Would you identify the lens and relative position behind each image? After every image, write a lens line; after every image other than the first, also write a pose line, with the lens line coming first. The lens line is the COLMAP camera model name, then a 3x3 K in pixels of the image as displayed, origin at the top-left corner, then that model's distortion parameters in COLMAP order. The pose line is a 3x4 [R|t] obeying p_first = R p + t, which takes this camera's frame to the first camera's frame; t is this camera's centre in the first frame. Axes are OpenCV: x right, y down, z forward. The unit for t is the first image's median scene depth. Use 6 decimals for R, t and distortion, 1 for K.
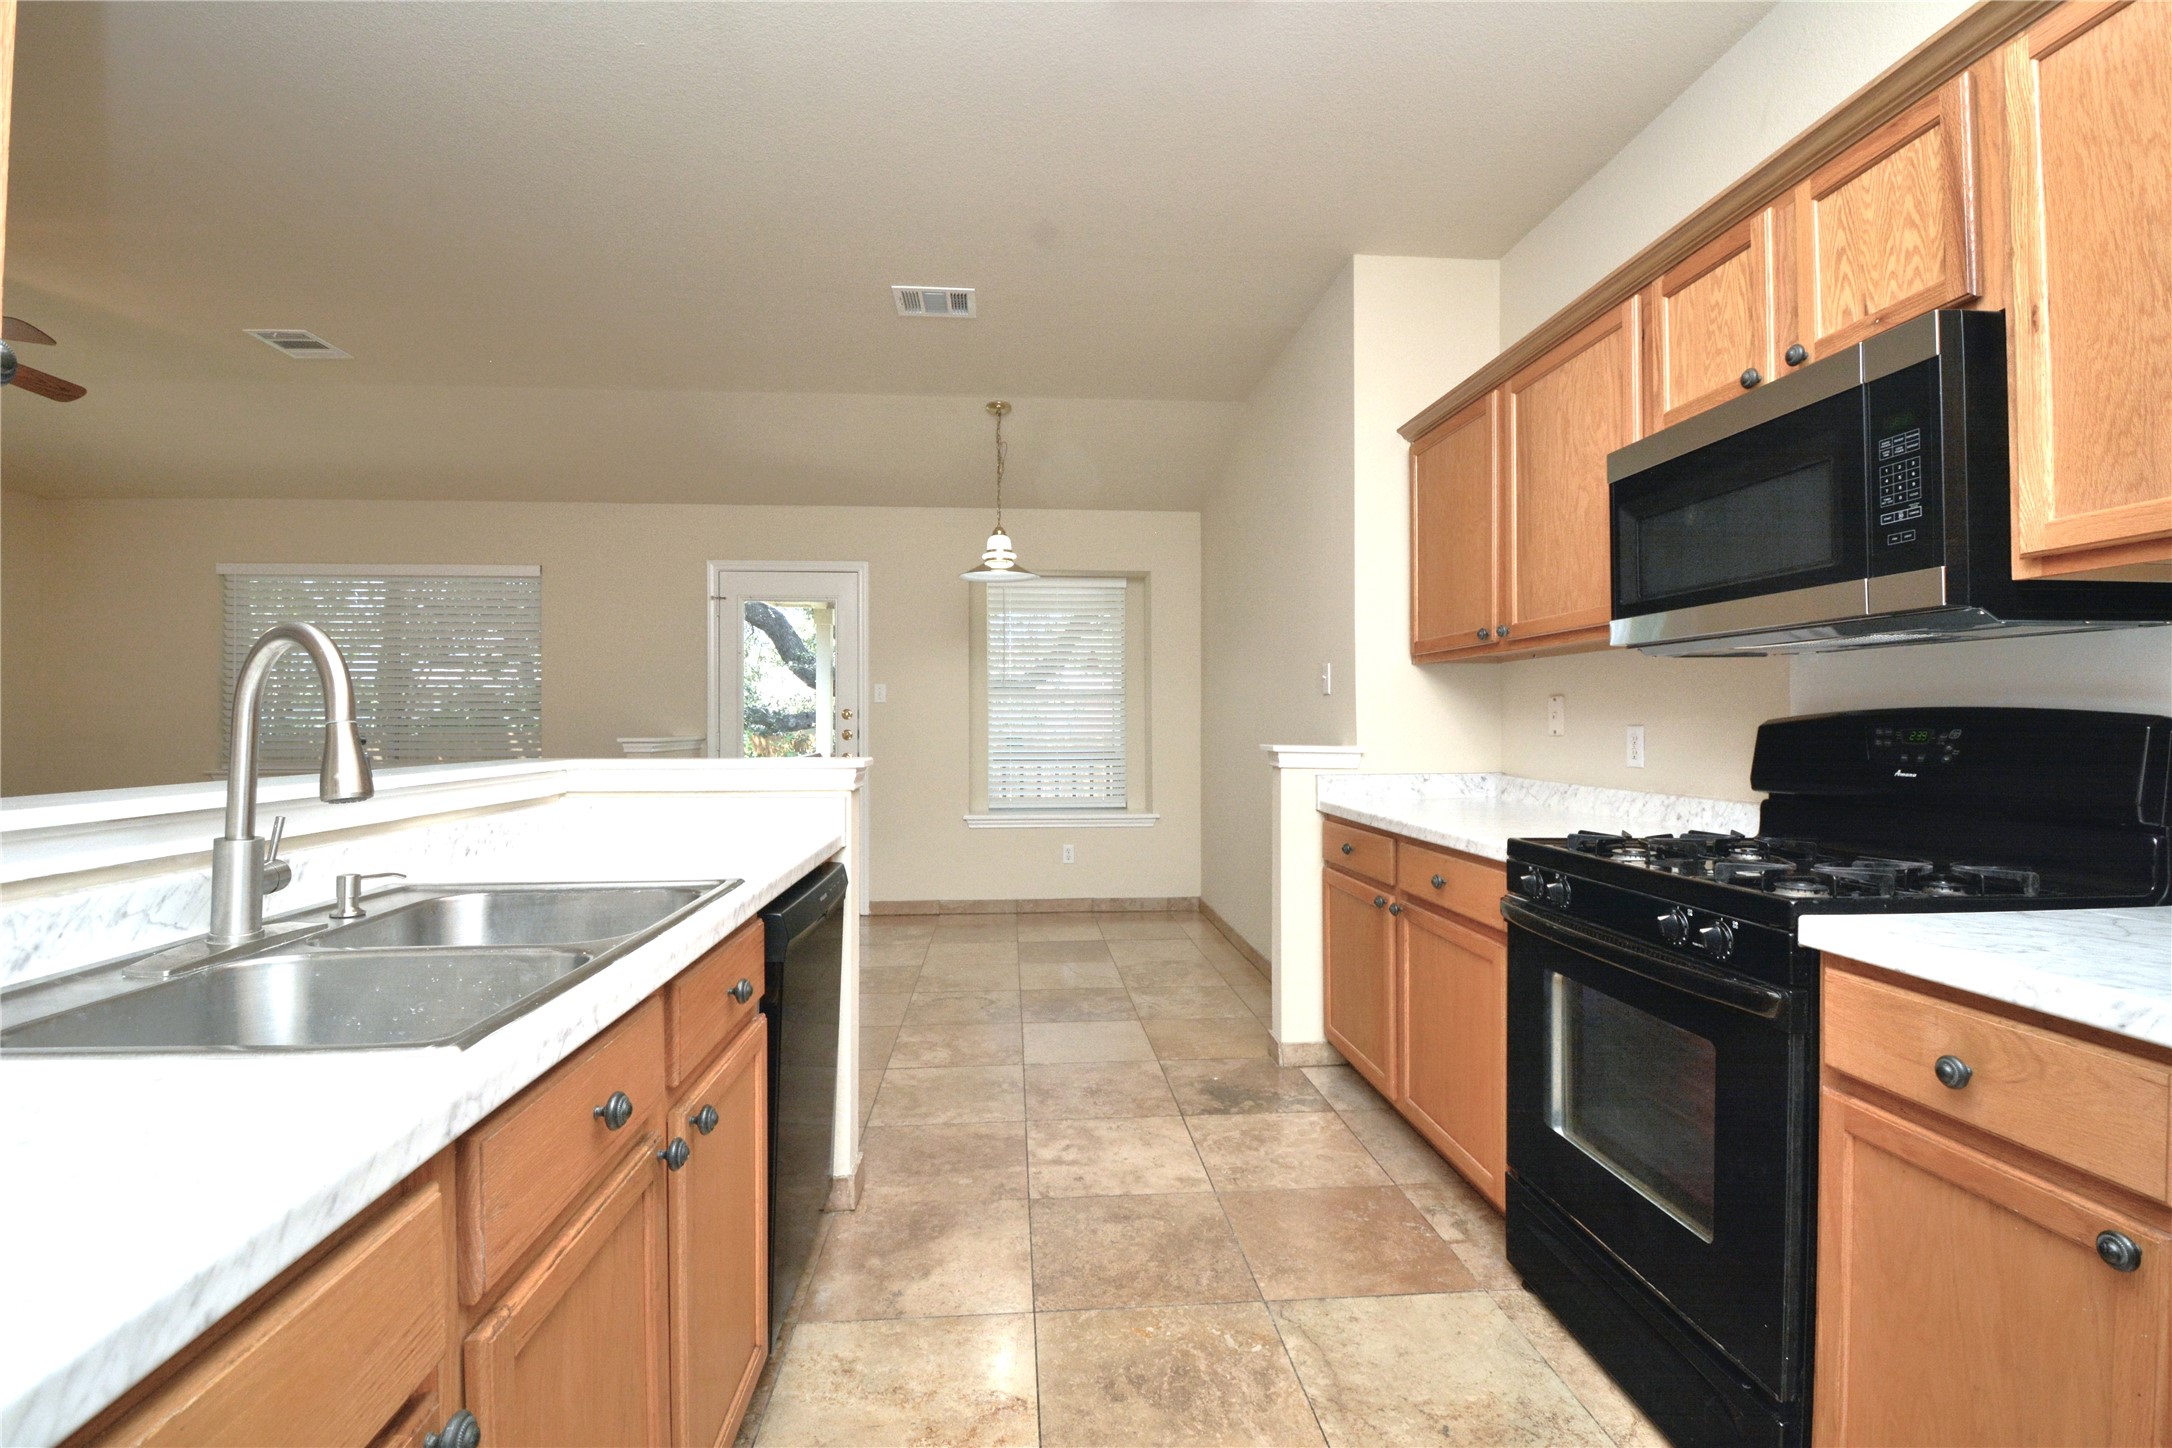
lens RADIAL K [[977.2, 0, 1084.1], [0, 977.2, 721.4], [0, 0, 1]] dist [0.012718, -0.020870]
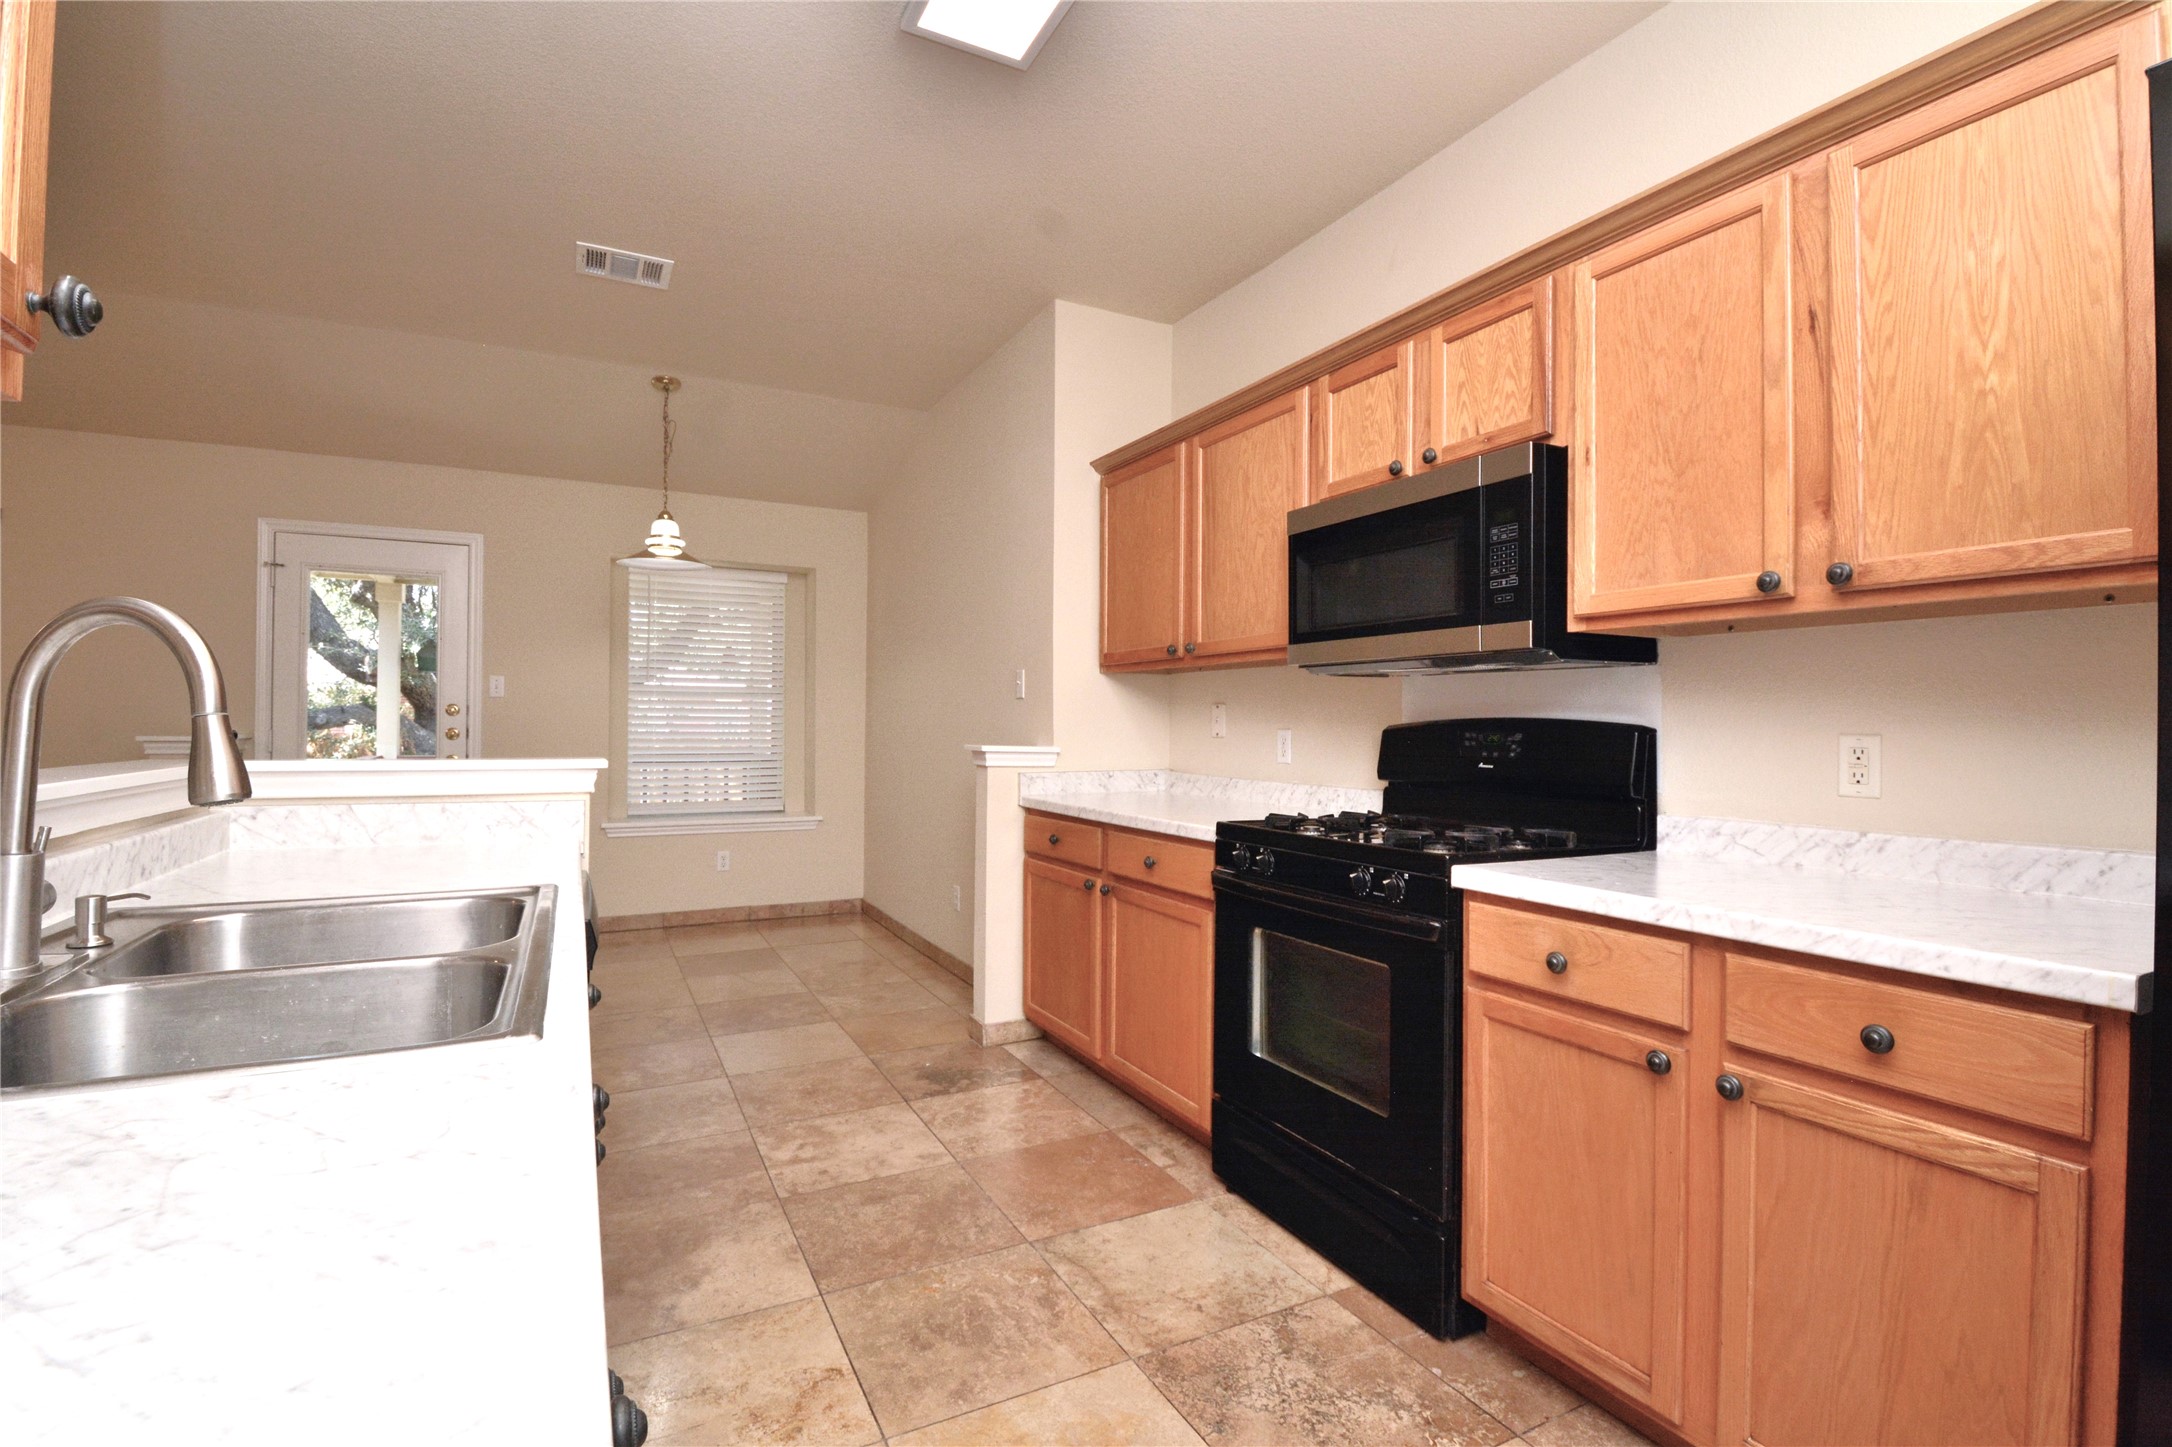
lens RADIAL K [[995.3, 0, 1086.0], [0, 995.3, 723.5], [0, 0, 1]] dist [0.023913, -0.036403]
pose [[0.920477, 0.009734, 0.390676, -0.194026], [-0.009970, 0.999949, -0.001422, 0.001332], [-0.390670, -0.002586, 0.920527, -0.068327]]
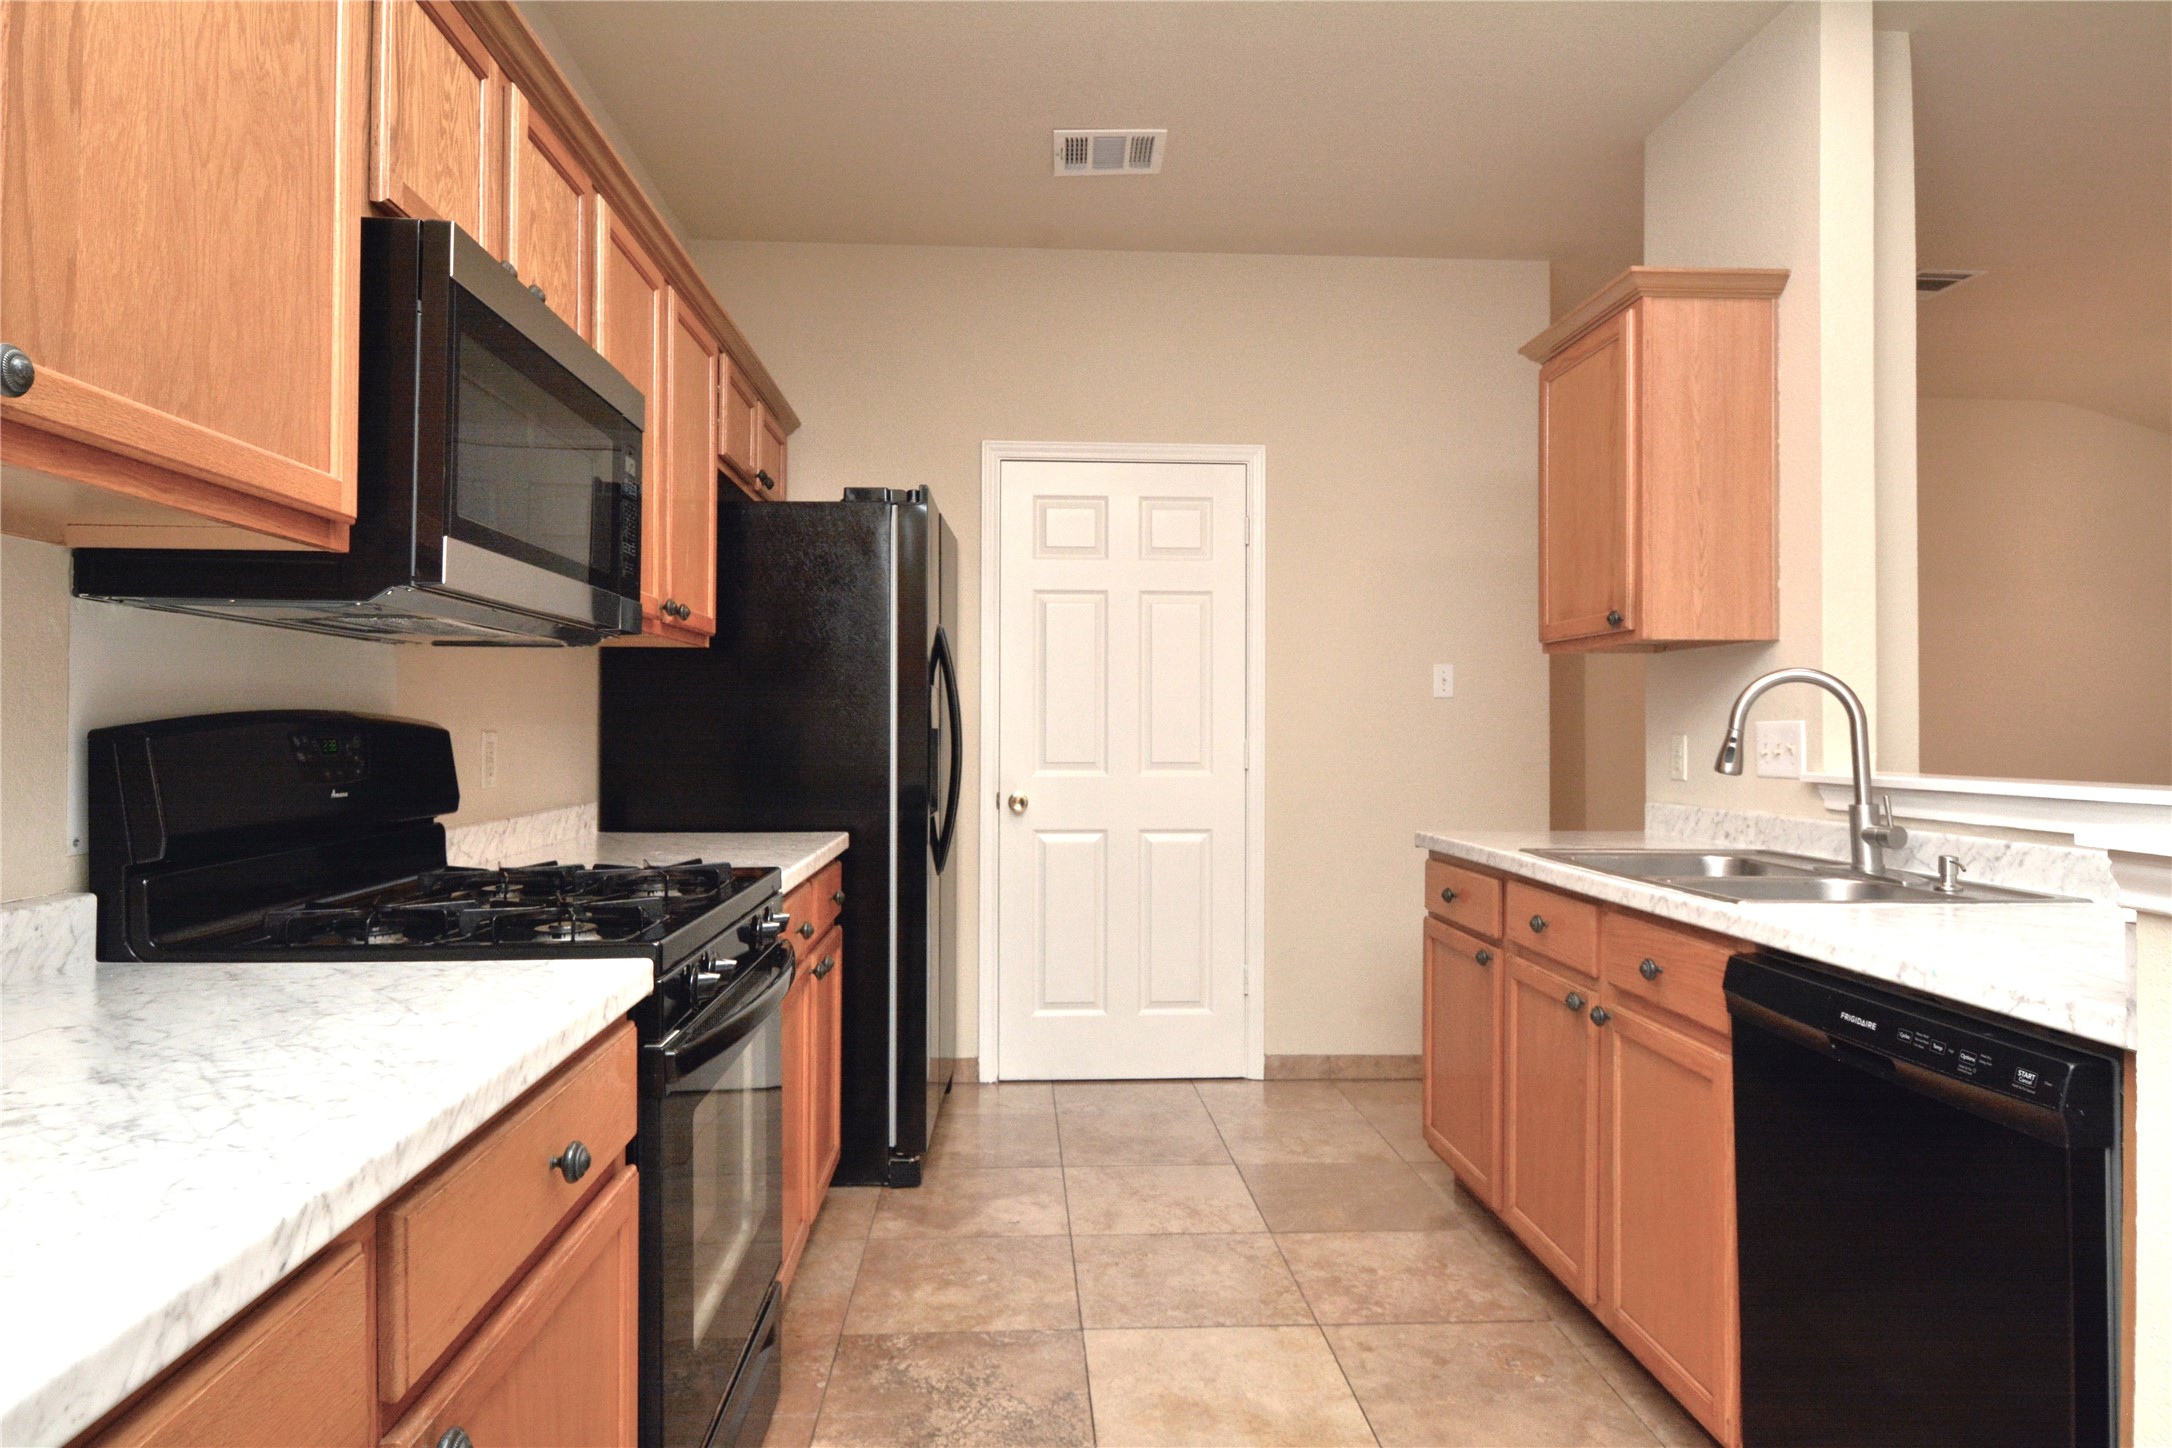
lens RADIAL K [[1277.3, 0, 1085.7], [0, 1277.3, 720.2], [0, 0, 1]] dist [0.023014, -0.028677]
pose [[-0.999918, 0.001867, 0.012708, 0.185585], [0.001780, 0.999975, -0.006846, 0.001970], [-0.012720, -0.006823, -0.999896, 1.677592]]
